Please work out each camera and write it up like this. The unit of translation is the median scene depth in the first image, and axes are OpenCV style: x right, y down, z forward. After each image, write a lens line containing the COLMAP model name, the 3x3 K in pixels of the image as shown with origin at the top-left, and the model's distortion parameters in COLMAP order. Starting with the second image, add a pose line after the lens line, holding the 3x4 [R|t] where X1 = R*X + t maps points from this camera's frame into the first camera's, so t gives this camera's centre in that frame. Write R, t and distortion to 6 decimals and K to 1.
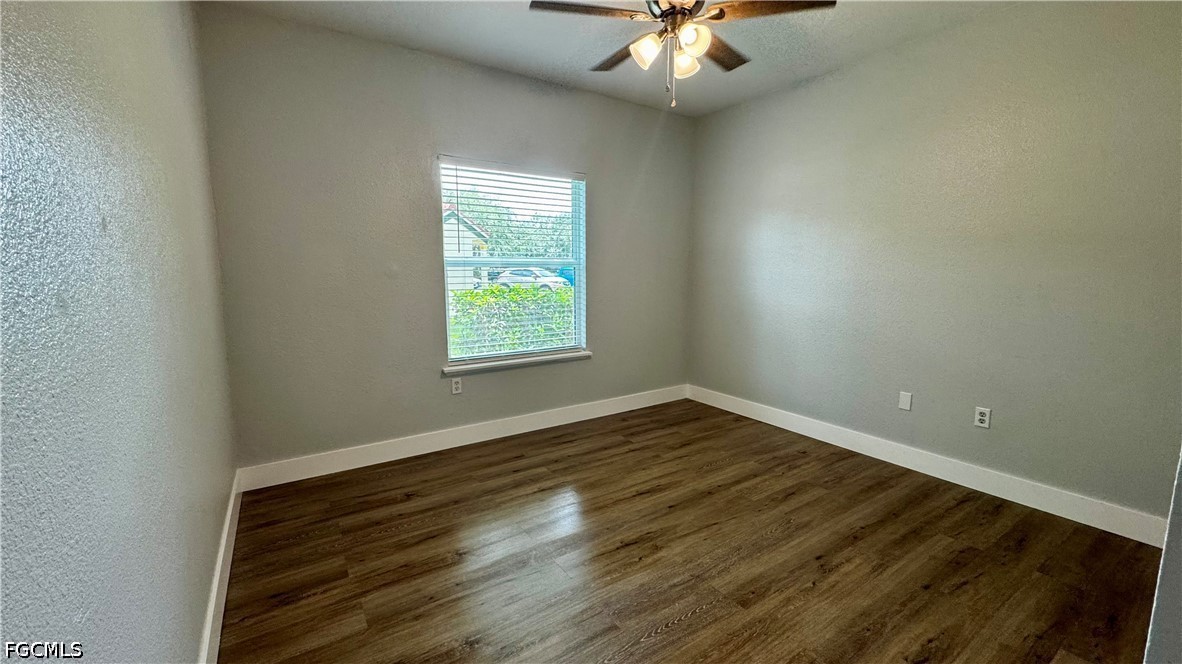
lens RADIAL K [[470.0, 0, 592.0], [0, 470.0, 330.1], [0, 0, 1]] dist [-0.000761, -0.000438]
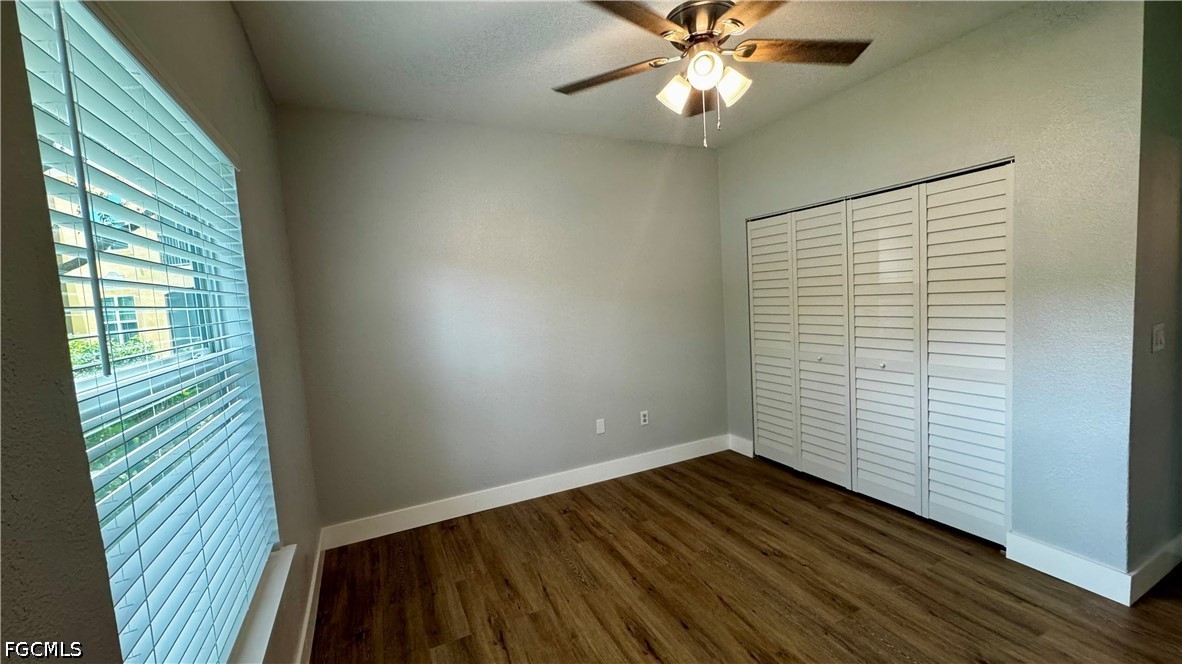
lens RADIAL K [[470.0, 0, 592.0], [0, 470.0, 330.1], [0, 0, 1]] dist [-0.000761, -0.000438]
pose [[0.145076, -0.086921, 0.985595, -0.570814], [0.189976, 0.980046, 0.058468, -0.187991], [-0.971011, 0.178757, 0.158694, 0.882538]]
